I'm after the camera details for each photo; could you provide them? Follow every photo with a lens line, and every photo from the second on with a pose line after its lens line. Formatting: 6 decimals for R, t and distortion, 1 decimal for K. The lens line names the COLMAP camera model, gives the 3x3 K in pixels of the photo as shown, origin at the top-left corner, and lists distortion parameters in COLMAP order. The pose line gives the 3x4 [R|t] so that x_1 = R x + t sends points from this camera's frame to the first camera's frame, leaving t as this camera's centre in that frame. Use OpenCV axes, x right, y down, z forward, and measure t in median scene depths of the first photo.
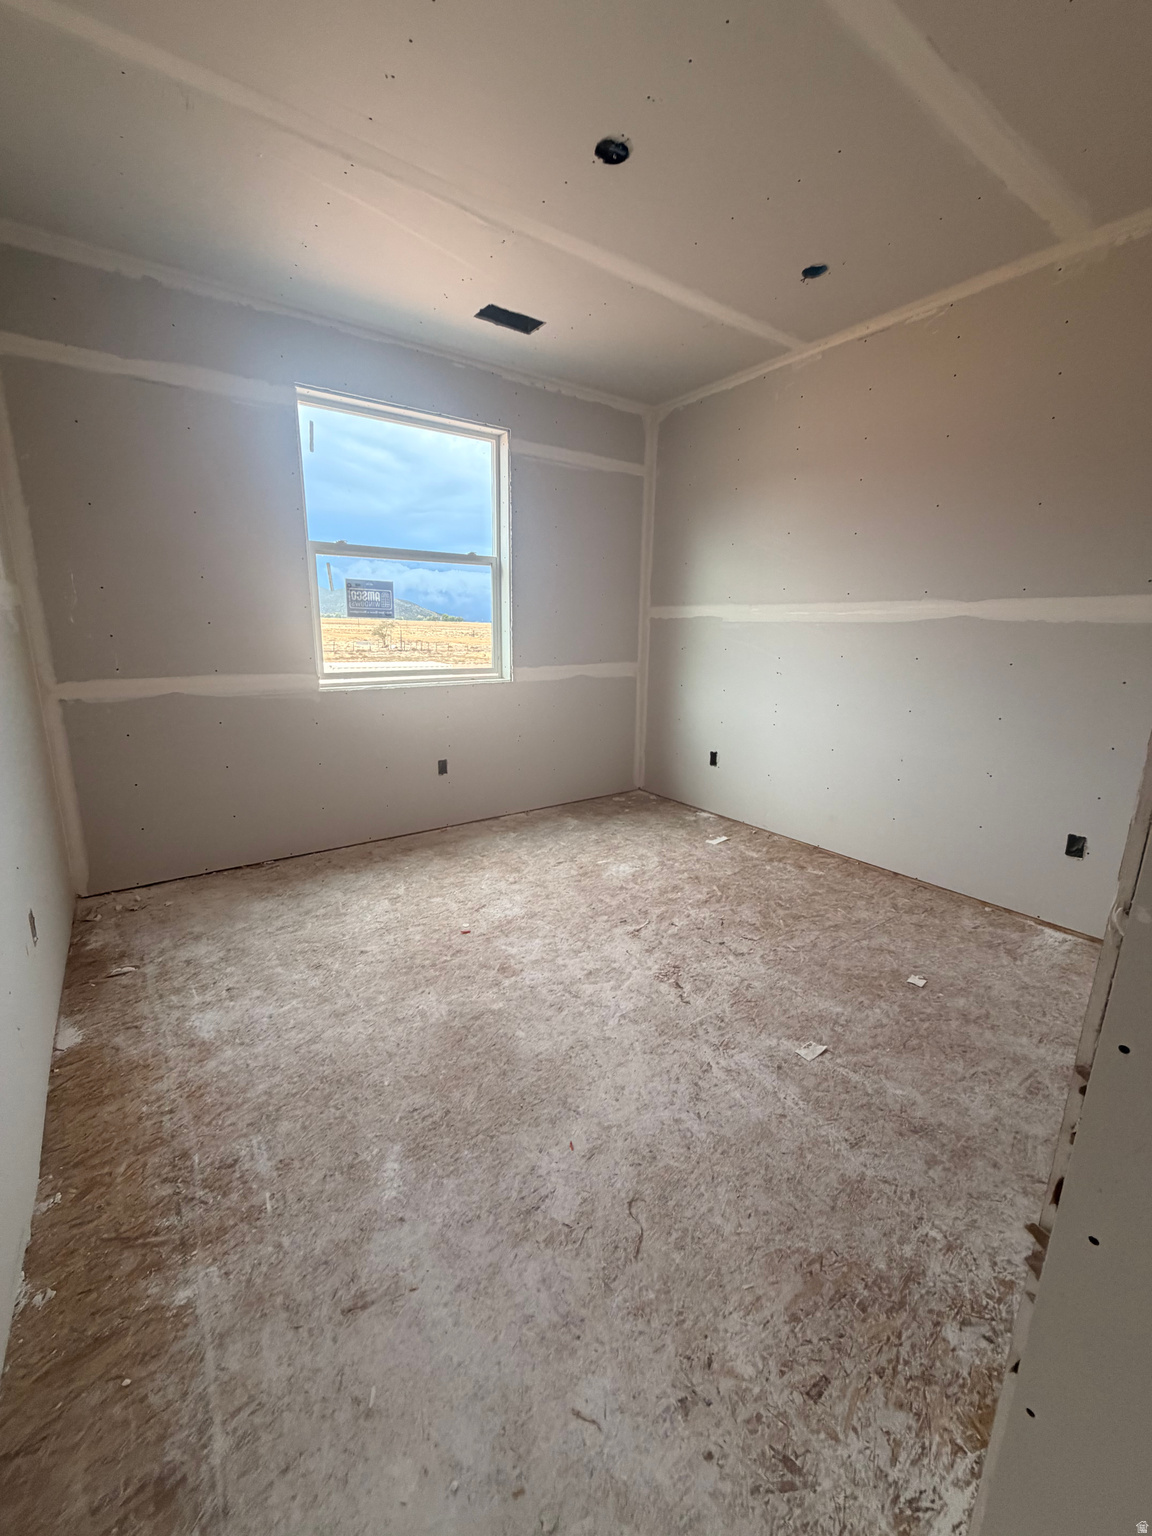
lens RADIAL K [[612.6, 0, 573.5], [0, 612.6, 762.4], [0, 0, 1]] dist [0.003984, 0.000189]
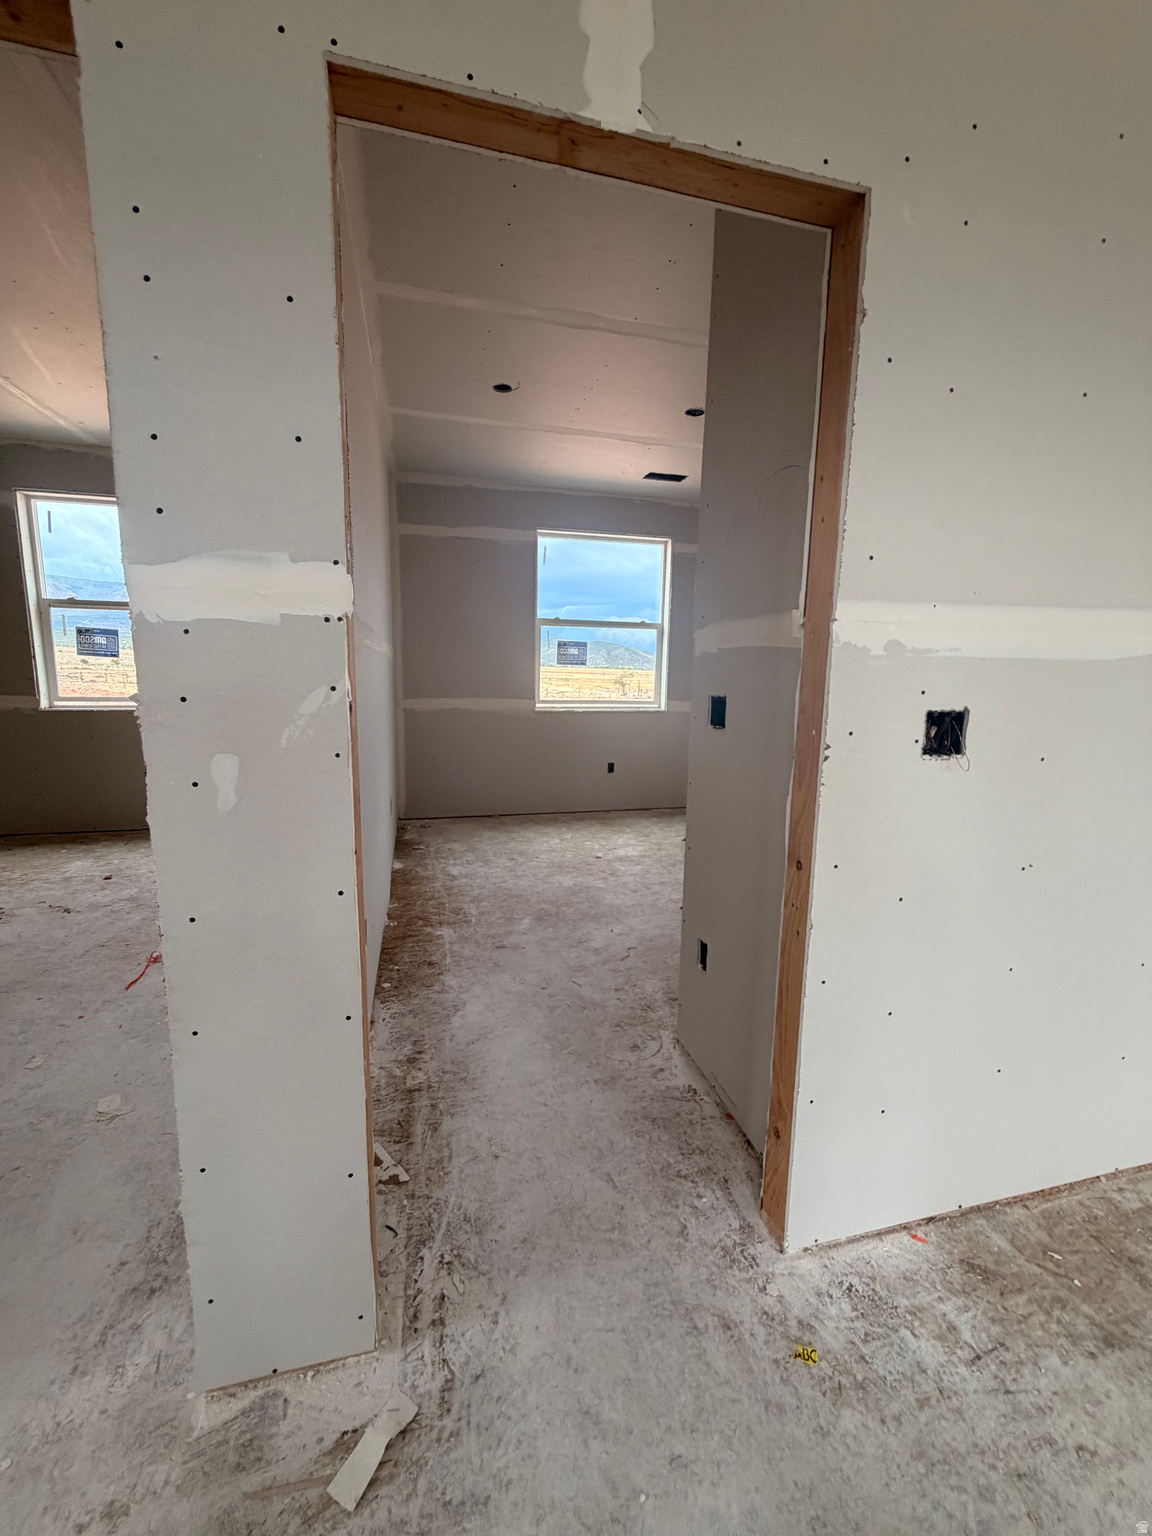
lens RADIAL K [[612.6, 0, 574.7], [0, 612.6, 765.0], [0, 0, 1]] dist [0.003984, 0.000189]
pose [[0.929182, 0.061319, -0.364500, 0.403315], [-0.088645, 0.994332, -0.058700, 0.163067], [0.358835, 0.086855, 0.929351, -0.638906]]
